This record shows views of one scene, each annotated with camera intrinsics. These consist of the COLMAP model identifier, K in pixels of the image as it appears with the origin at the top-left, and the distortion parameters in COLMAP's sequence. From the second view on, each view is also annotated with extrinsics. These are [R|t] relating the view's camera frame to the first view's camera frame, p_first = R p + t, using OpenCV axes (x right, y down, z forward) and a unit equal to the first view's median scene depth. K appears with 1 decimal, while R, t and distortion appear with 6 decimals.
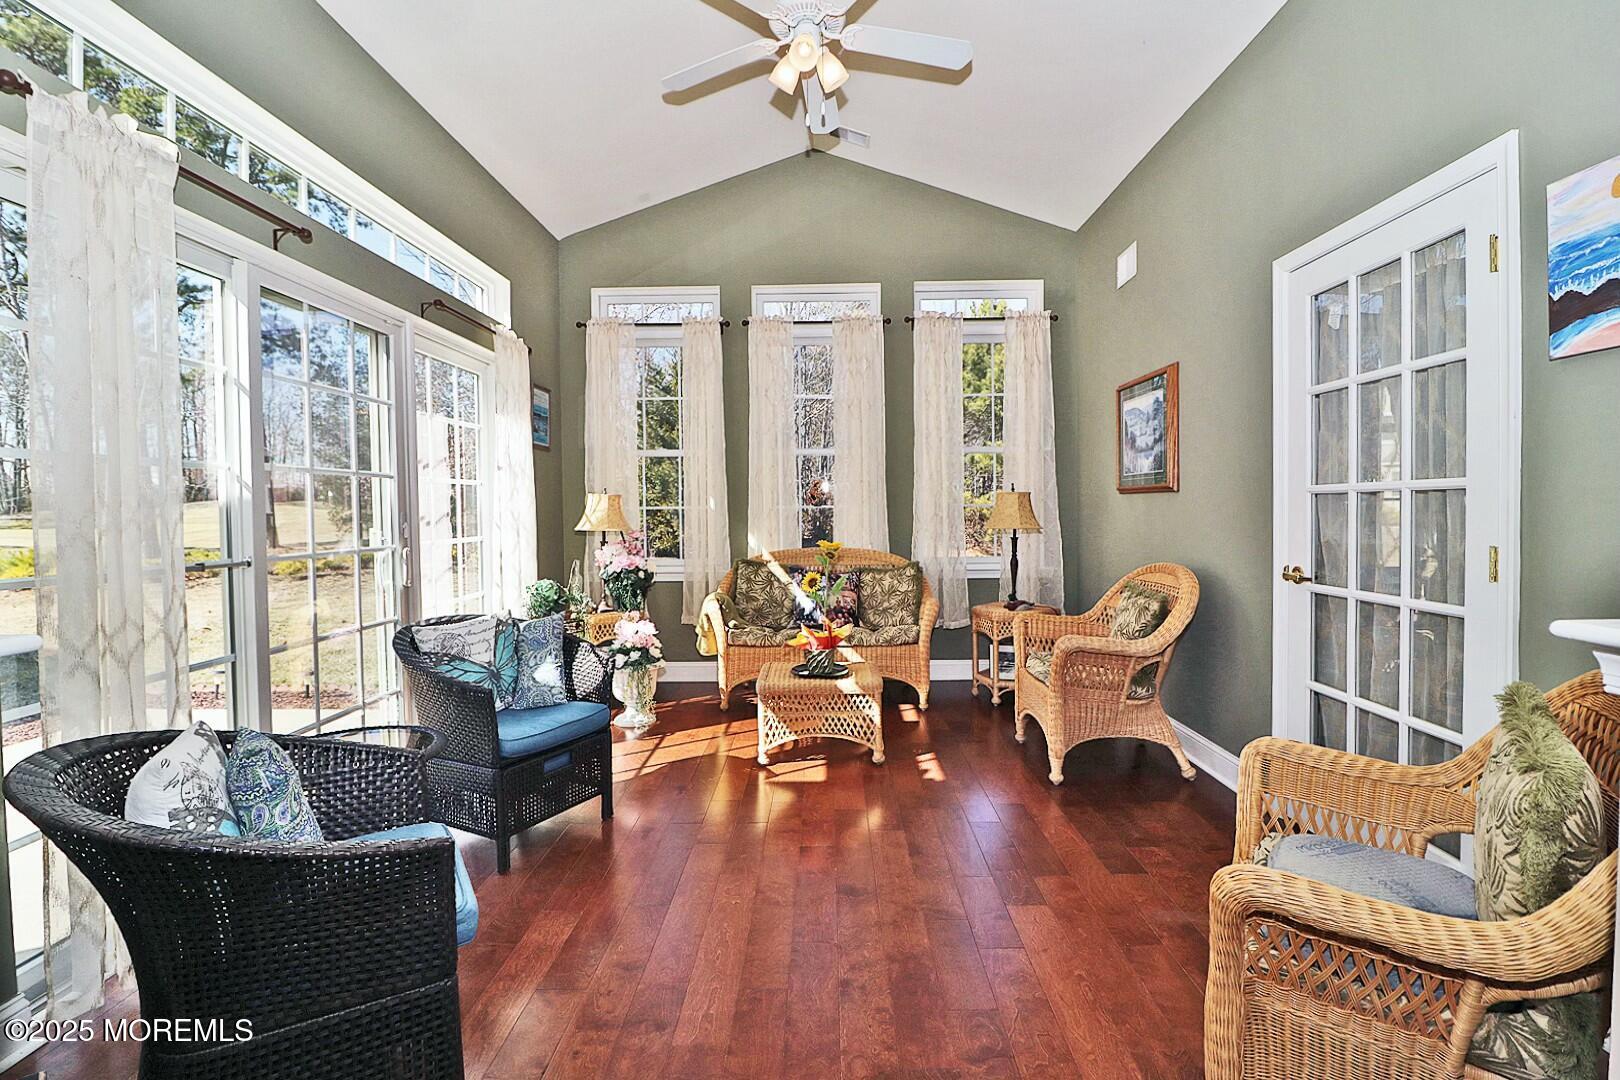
lens RADIAL K [[766.7, 0, 808.8], [0, 766.7, 528.6], [0, 0, 1]] dist [-0.003936, -0.000810]
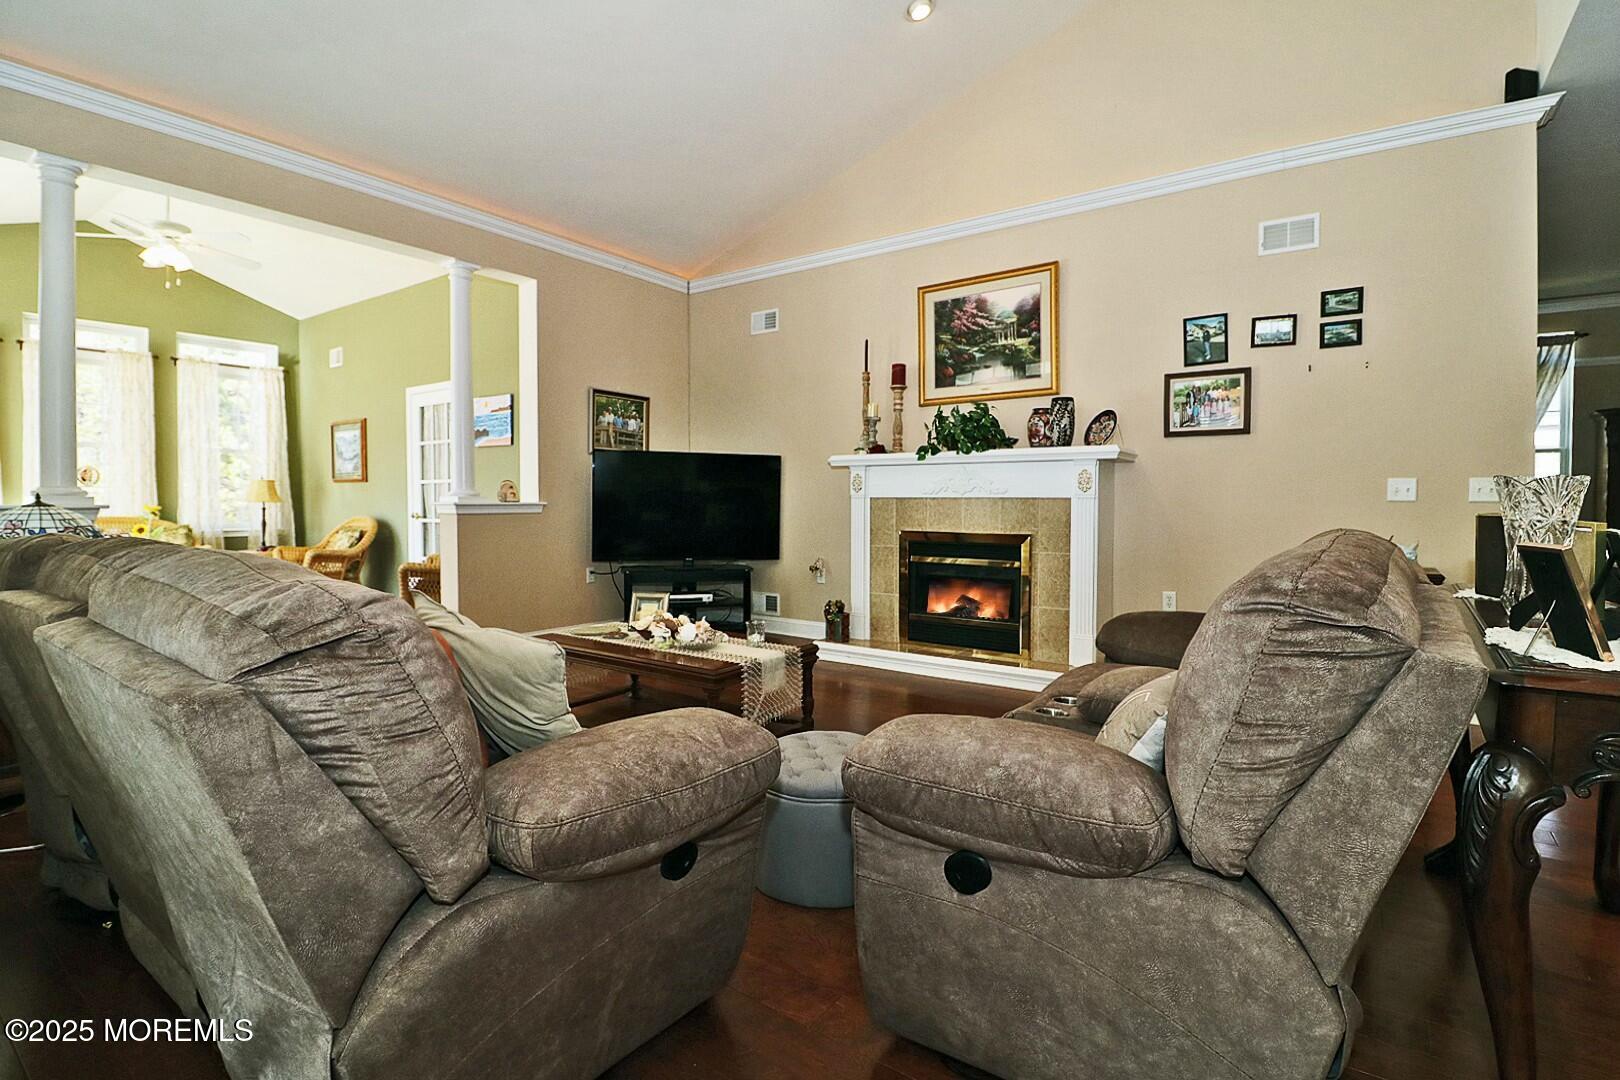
lens RADIAL K [[766.7, 0, 808.8], [0, 766.7, 528.6], [0, 0, 1]] dist [-0.003936, -0.000810]
pose [[0.566423, -0.015151, 0.823976, -0.451239], [0.013374, 0.999868, 0.009192, 0.060529], [-0.824006, 0.005814, 0.566551, -0.949758]]
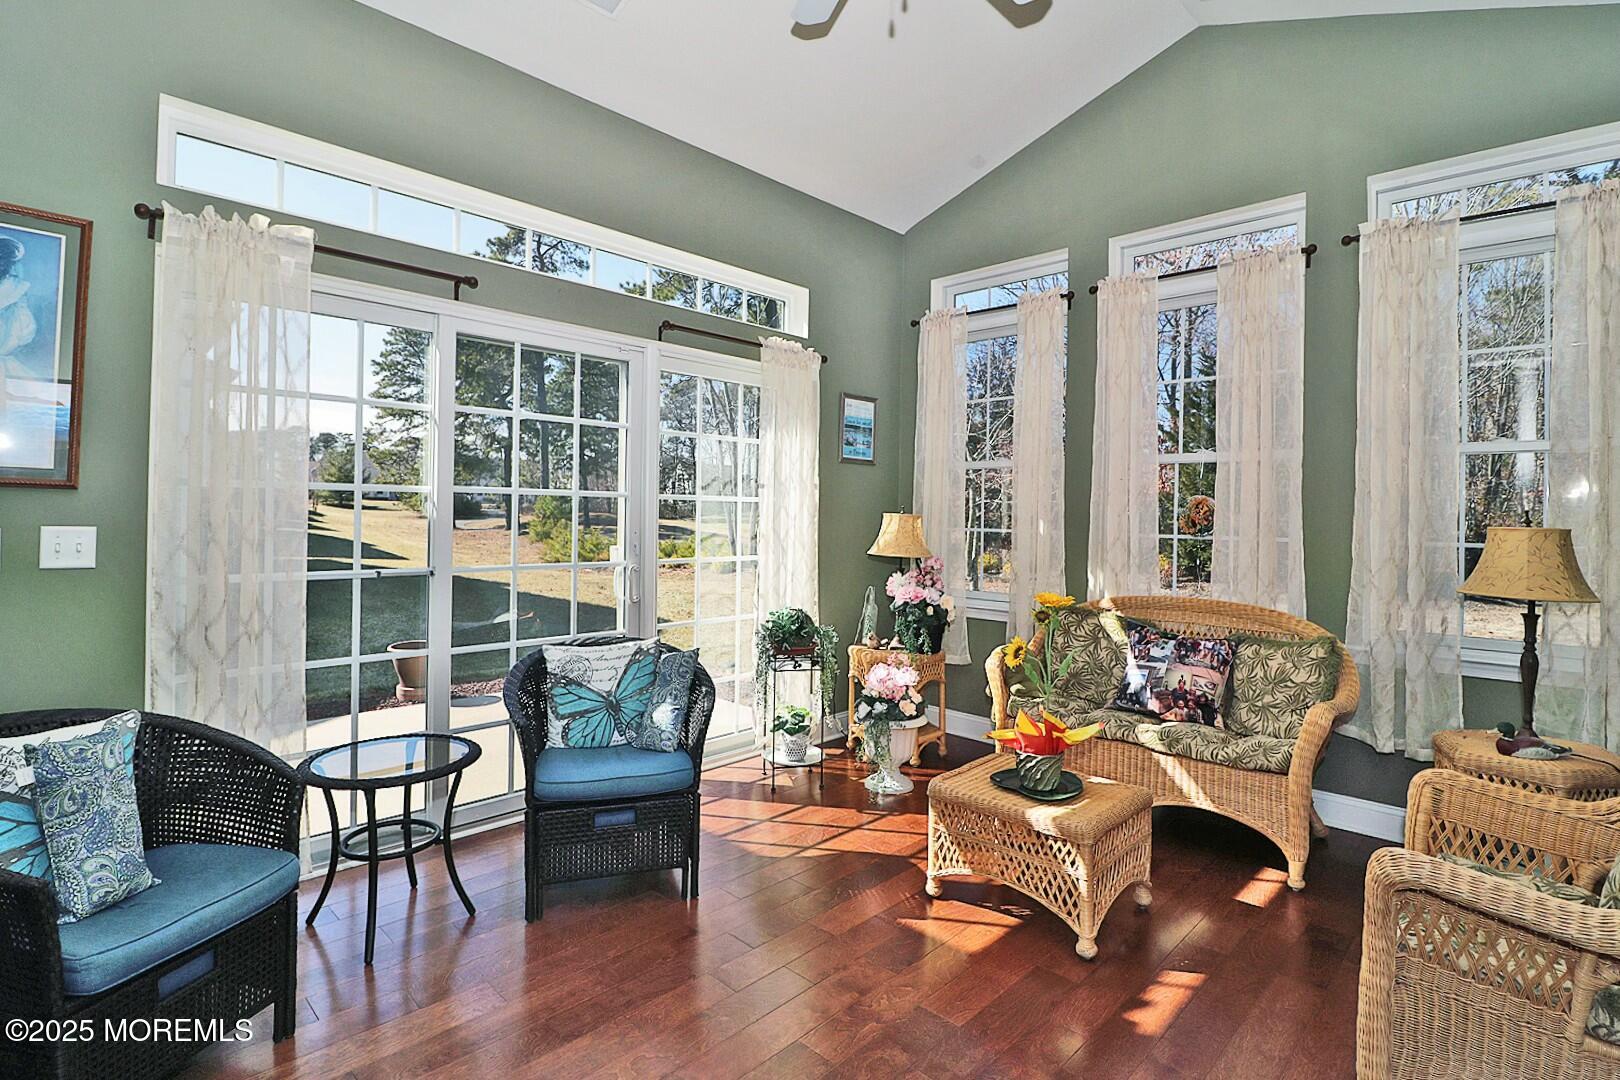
lens RADIAL K [[790.7, 0, 810.2], [0, 790.7, 515.0], [0, 0, 1]] dist [-0.000728, 0.000039]
pose [[0.732012, 0.023046, -0.680902, 0.288202], [-0.042980, 0.998999, -0.012394, -0.029897], [0.679935, 0.038338, 0.732269, 0.290724]]
